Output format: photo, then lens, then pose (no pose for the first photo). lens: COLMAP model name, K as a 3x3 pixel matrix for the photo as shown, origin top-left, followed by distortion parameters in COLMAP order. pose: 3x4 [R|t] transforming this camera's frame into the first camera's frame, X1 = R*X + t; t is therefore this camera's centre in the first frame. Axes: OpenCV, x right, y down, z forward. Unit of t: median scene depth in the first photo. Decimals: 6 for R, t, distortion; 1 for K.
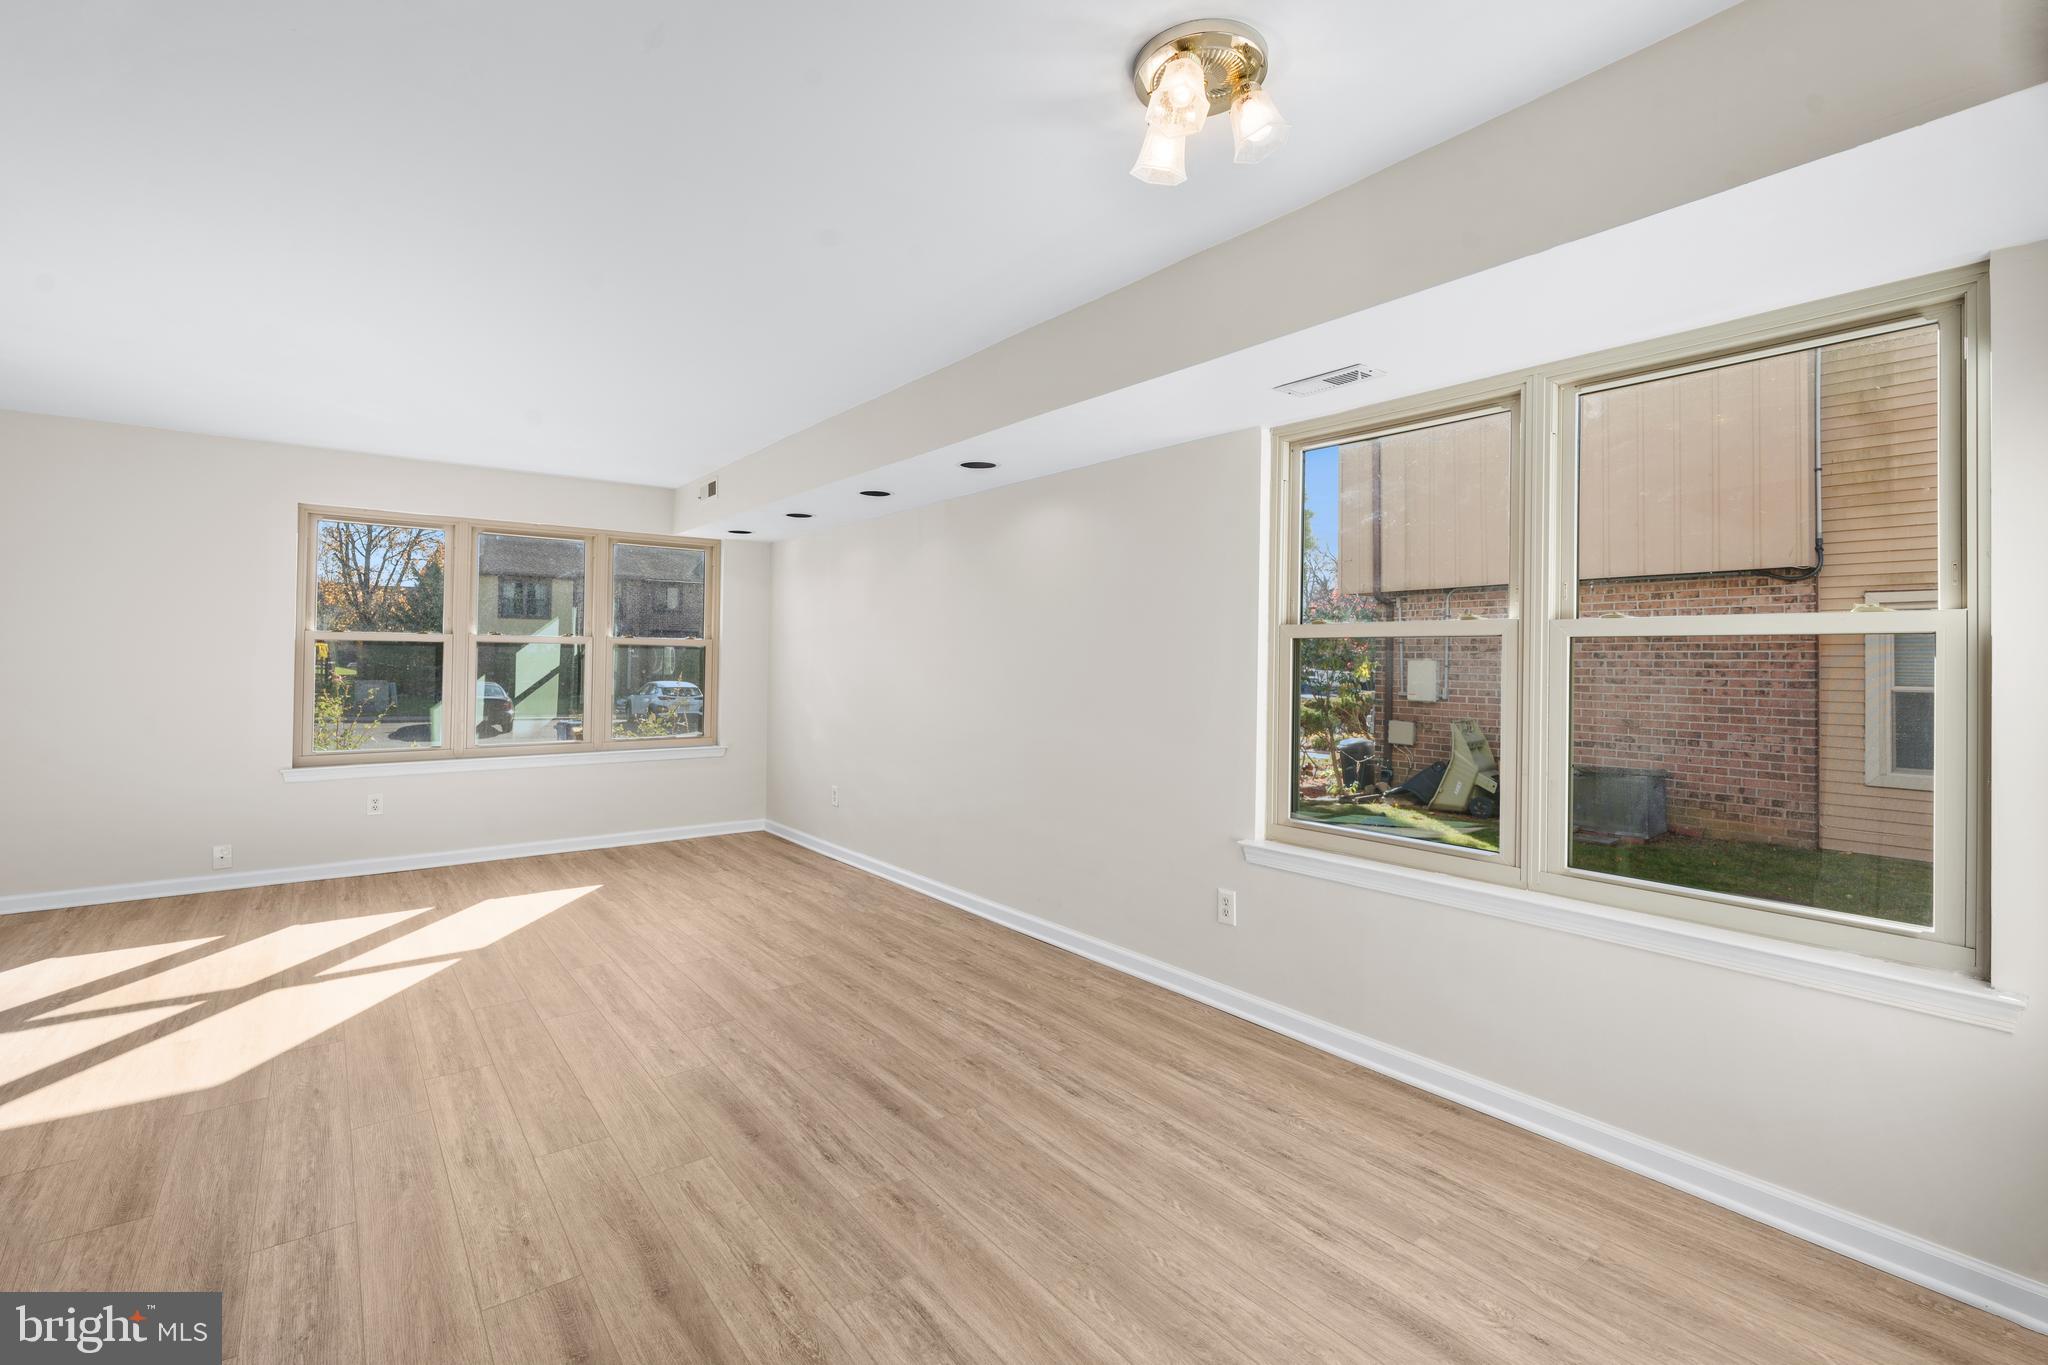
lens RADIAL K [[903.2, 0, 1018.5], [0, 903.2, 646.8], [0, 0, 1]] dist [-0.003070, 0.000000]
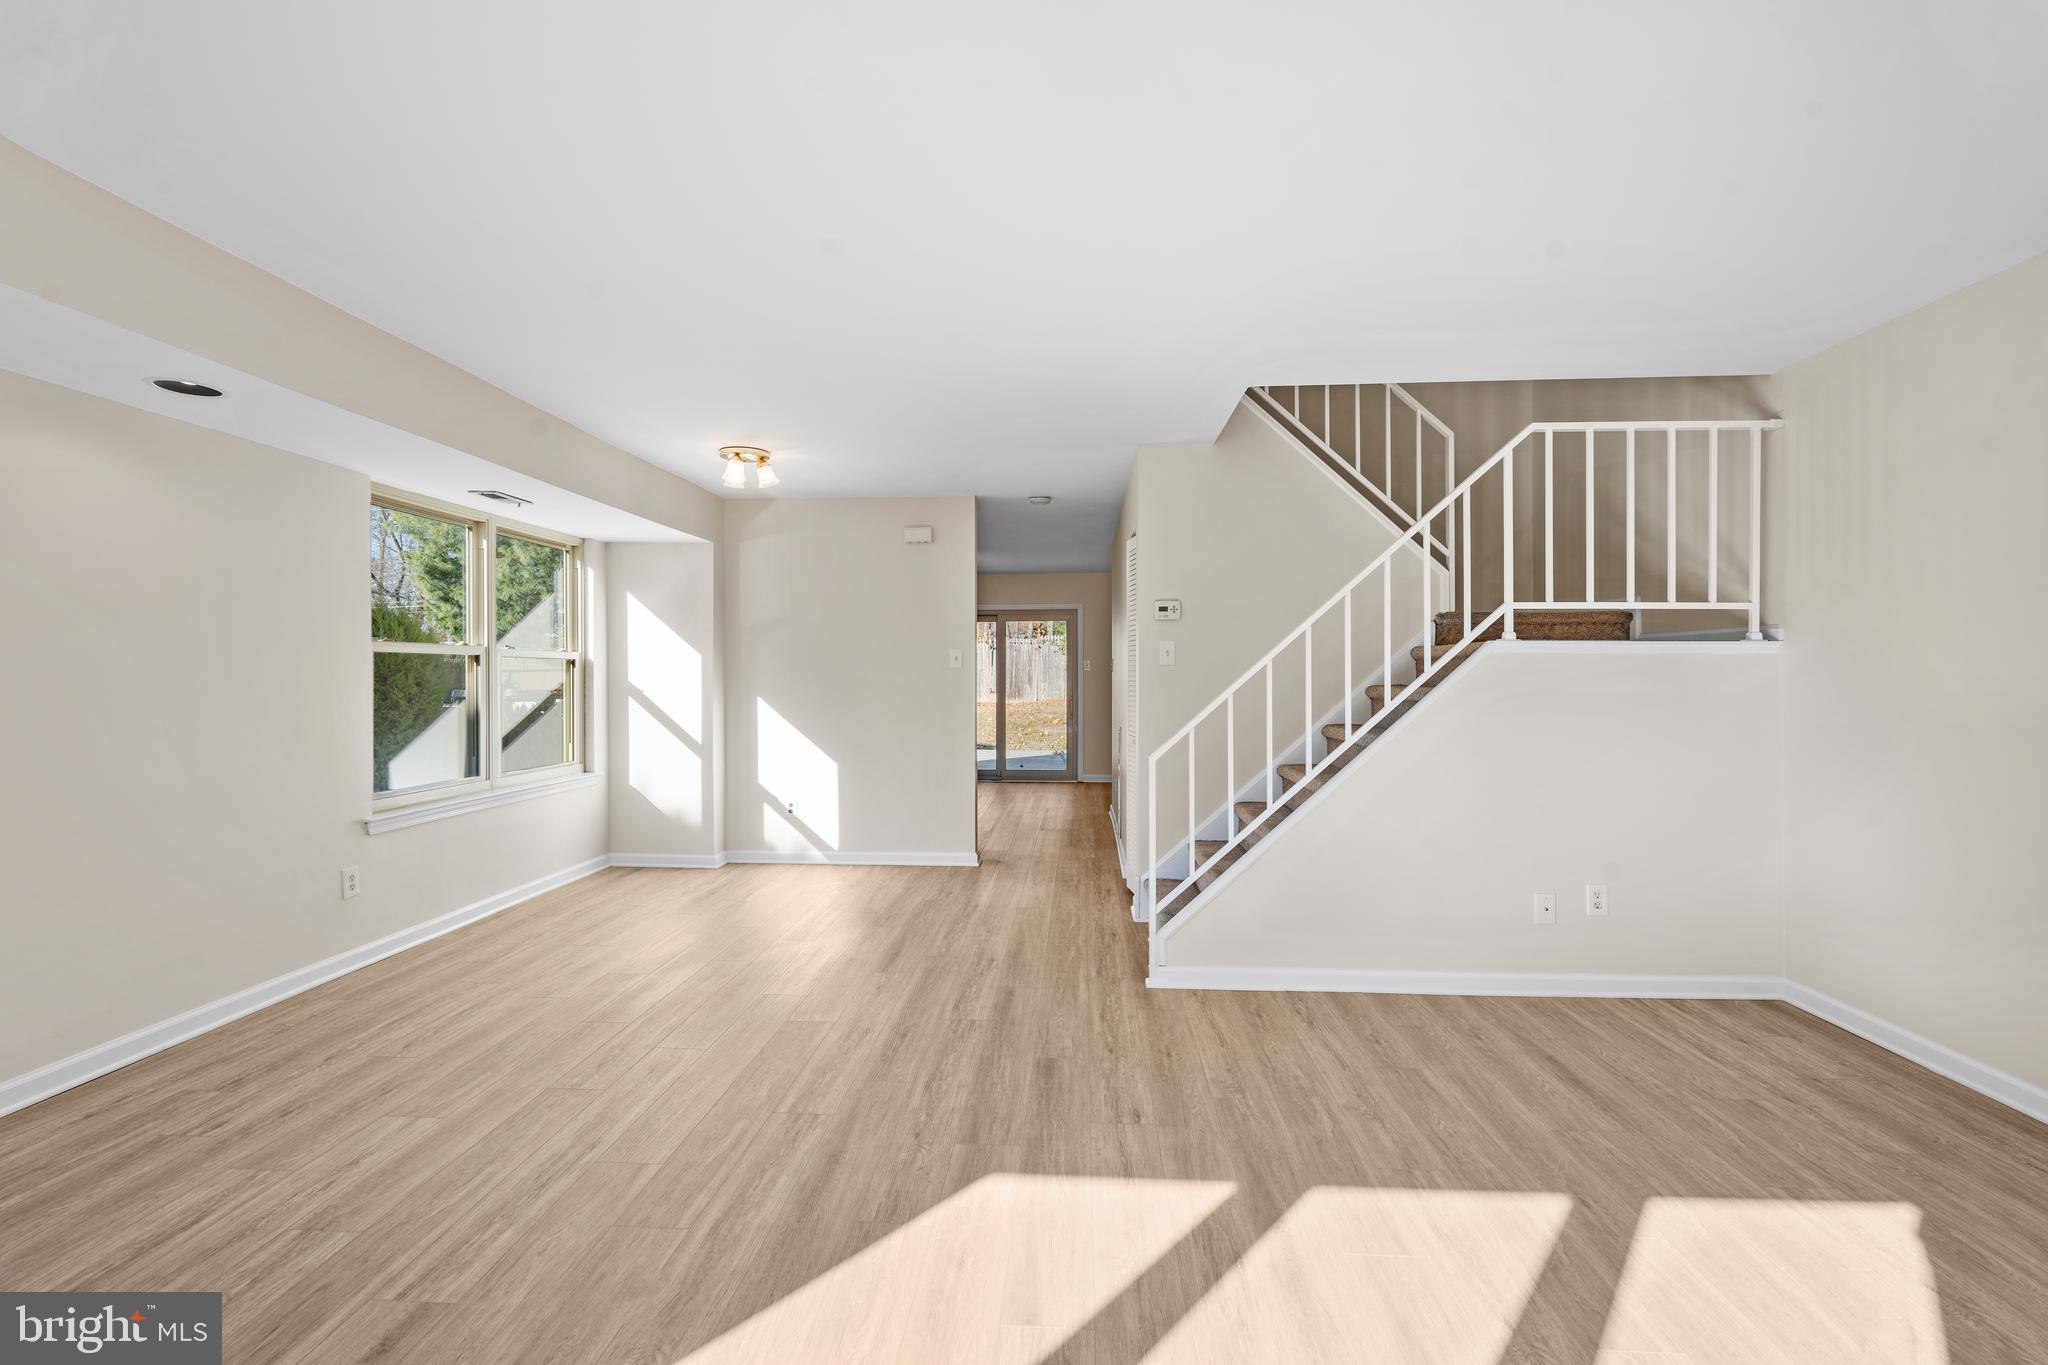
lens RADIAL K [[906.1, 0, 1024.9], [0, 906.1, 670.6], [0, 0, 1]] dist [-0.002038, -0.000201]
pose [[-0.751810, -0.007233, 0.659340, -1.185057], [-0.018158, 0.999788, -0.009736, 0.013244], [-0.659130, -0.019292, -0.751782, 1.314614]]
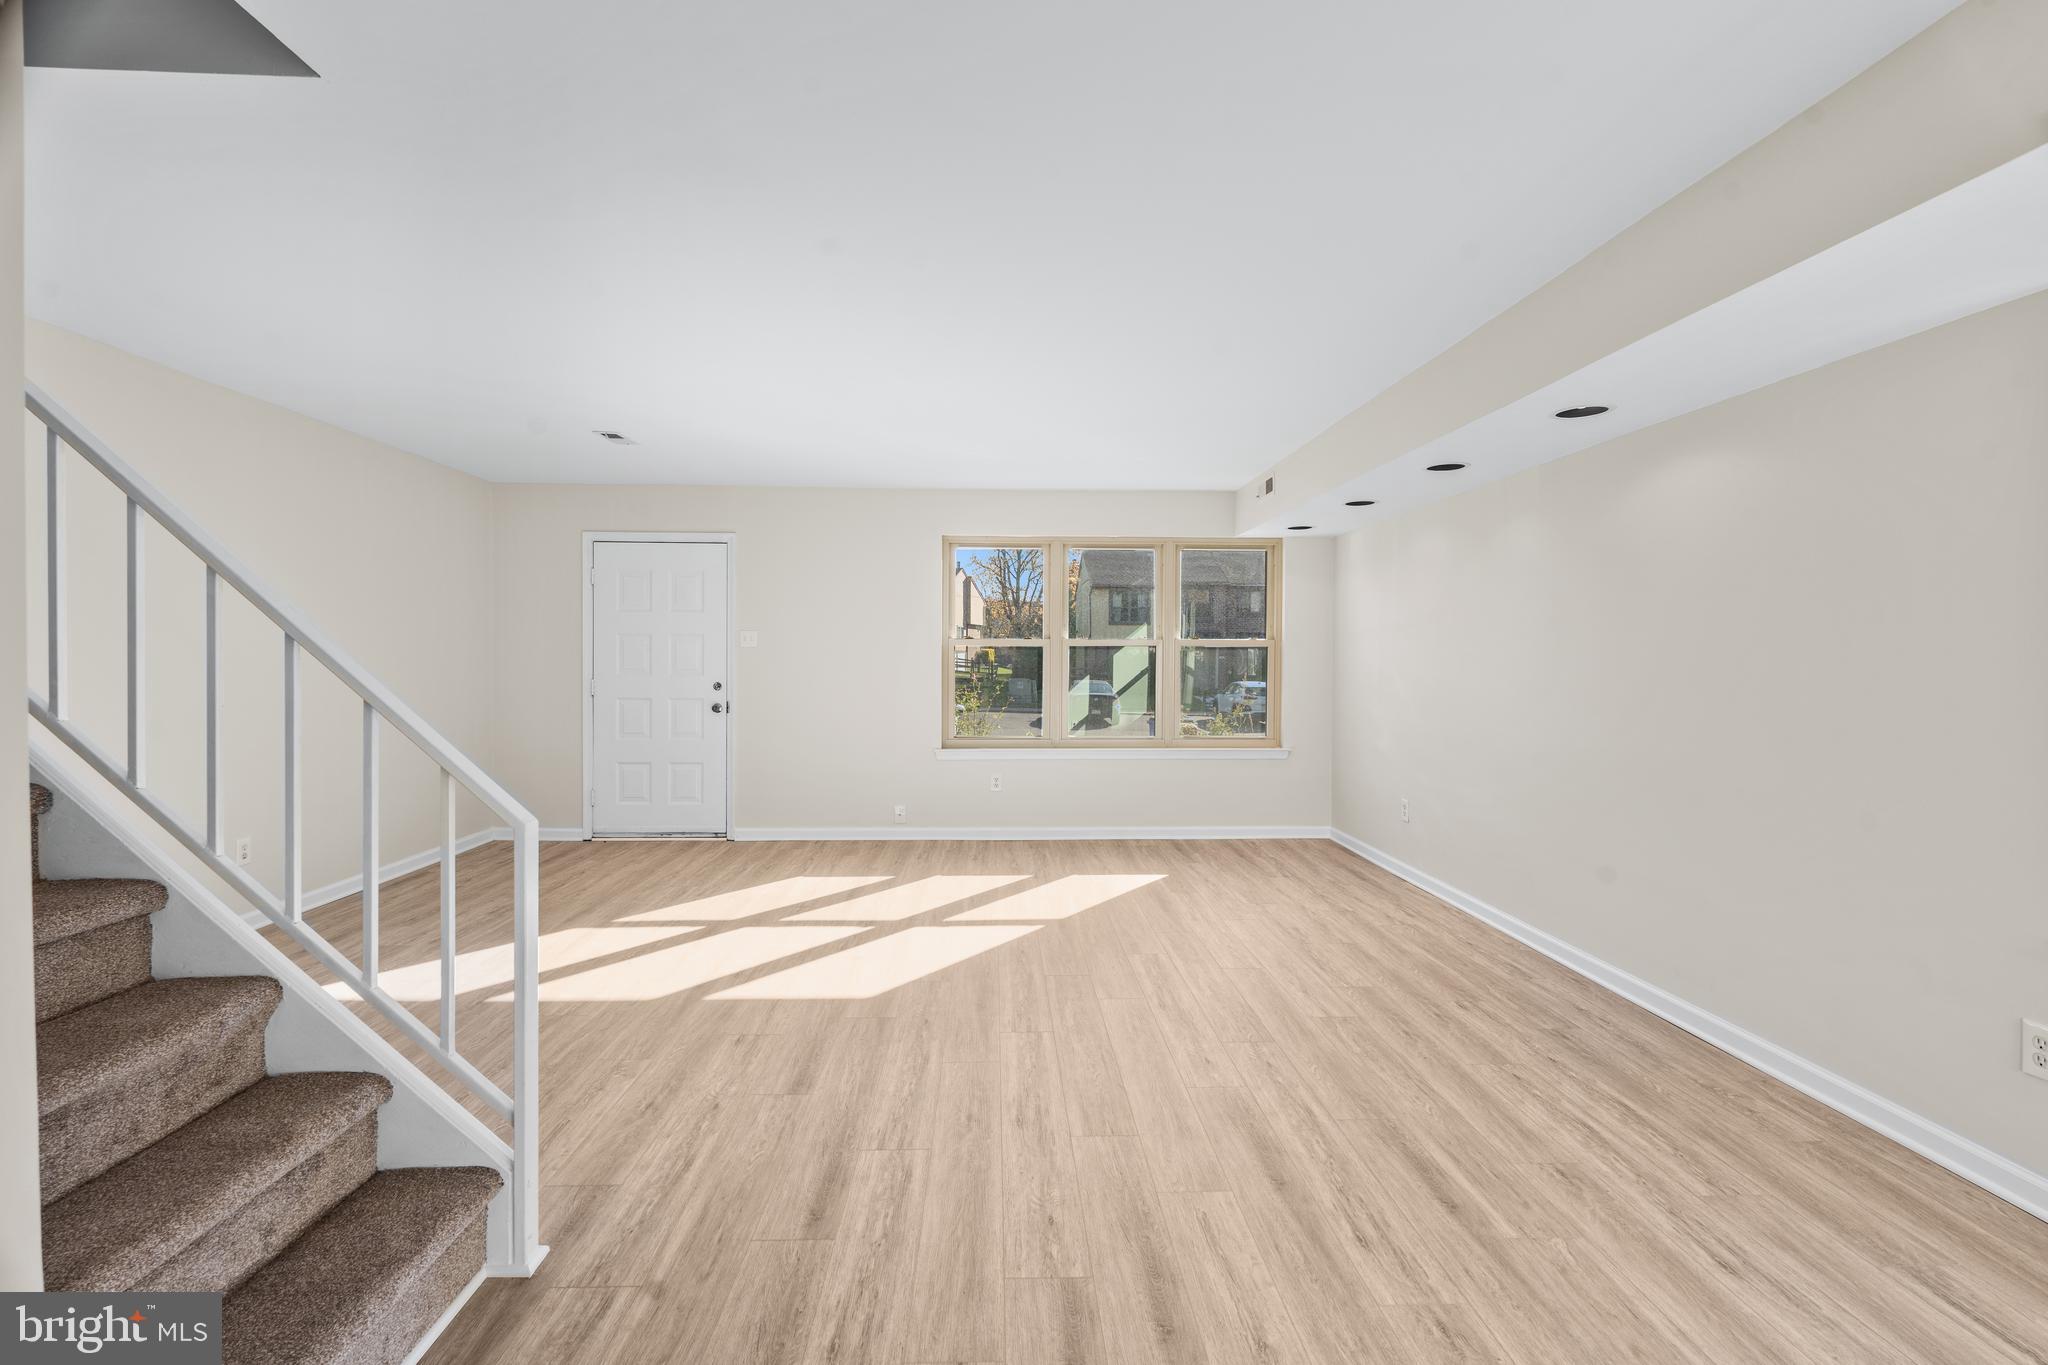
lens RADIAL K [[895.0, 0, 1023.0], [0, 895.0, 662.5], [0, 0, 1]] dist [-0.004643, -0.000022]
pose [[0.811576, -0.003409, -0.584236, 0.018280], [0.013163, 0.999836, 0.012452, 0.002046], [0.584098, -0.017796, 0.811488, 0.093539]]
